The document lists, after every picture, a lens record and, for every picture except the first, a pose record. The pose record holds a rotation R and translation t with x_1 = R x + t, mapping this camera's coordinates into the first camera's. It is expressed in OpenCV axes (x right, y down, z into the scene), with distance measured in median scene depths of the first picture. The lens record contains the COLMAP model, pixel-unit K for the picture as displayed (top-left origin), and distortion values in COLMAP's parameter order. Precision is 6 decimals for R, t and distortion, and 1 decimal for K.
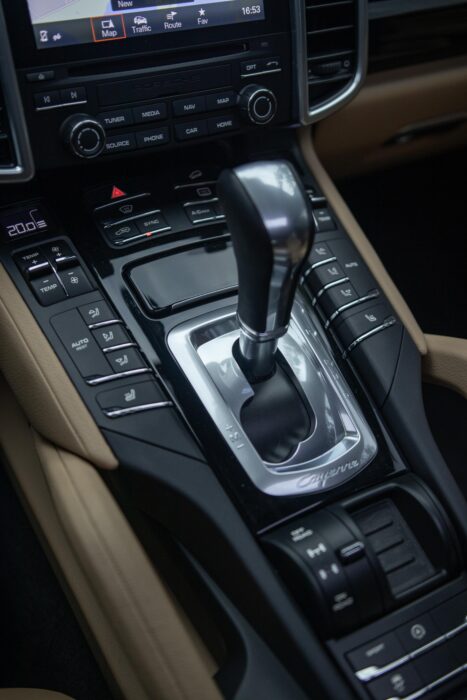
lens RADIAL K [[816.2, 0, 233.5], [0, 816.2, 350.0], [0, 0, 1]] dist [0.019046, 0.041335]
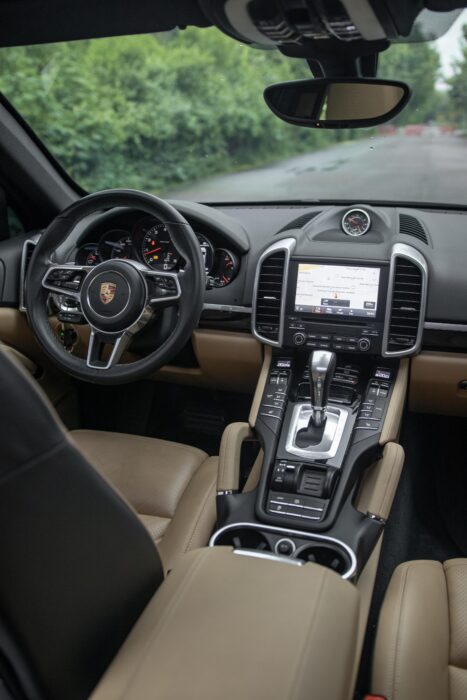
lens RADIAL K [[612.4, 0, 233.5], [0, 612.4, 350.0], [0, 0, 1]] dist [-0.081264, -0.000143]
pose [[0.674397, 0.189821, -0.713552, 1.381680], [-0.433712, 0.883941, -0.174765, 0.312138], [0.597564, 0.427337, 0.678454, -0.761779]]
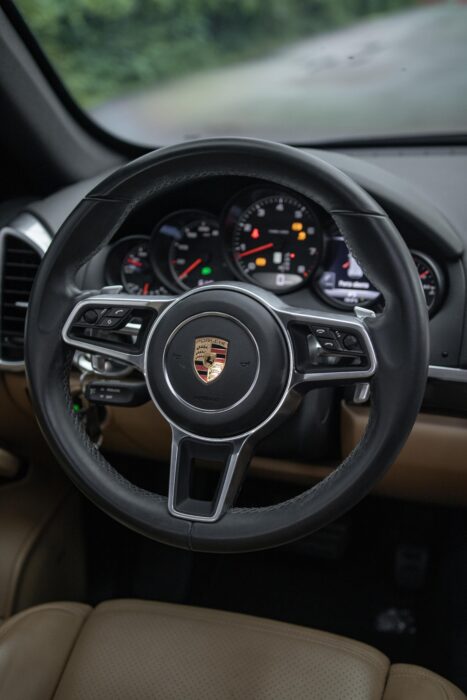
lens RADIAL K [[853.3, 0, 233.5], [0, 853.3, 350.0], [0, 0, 1]] dist [0.024765, 0.022533]
pose [[0.693011, 0.203778, -0.691527, 0.441787], [-0.415003, 0.897112, -0.151534, 0.119507], [0.589498, 0.392000, 0.706277, -0.638442]]
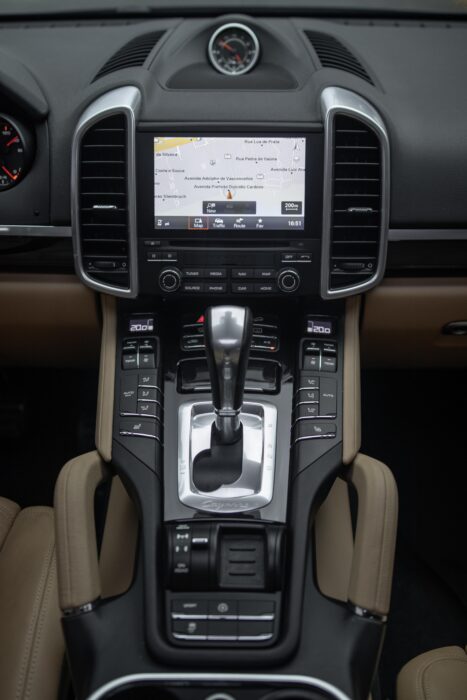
lens RADIAL K [[853.3, 0, 233.5], [0, 853.3, 350.0], [0, 0, 1]] dist [0.024765, 0.022533]
pose [[0.857764, 0.187300, -0.478706, 0.836339], [-0.289675, 0.945435, -0.149137, 0.109231], [0.424652, 0.266594, 0.865216, -0.460836]]
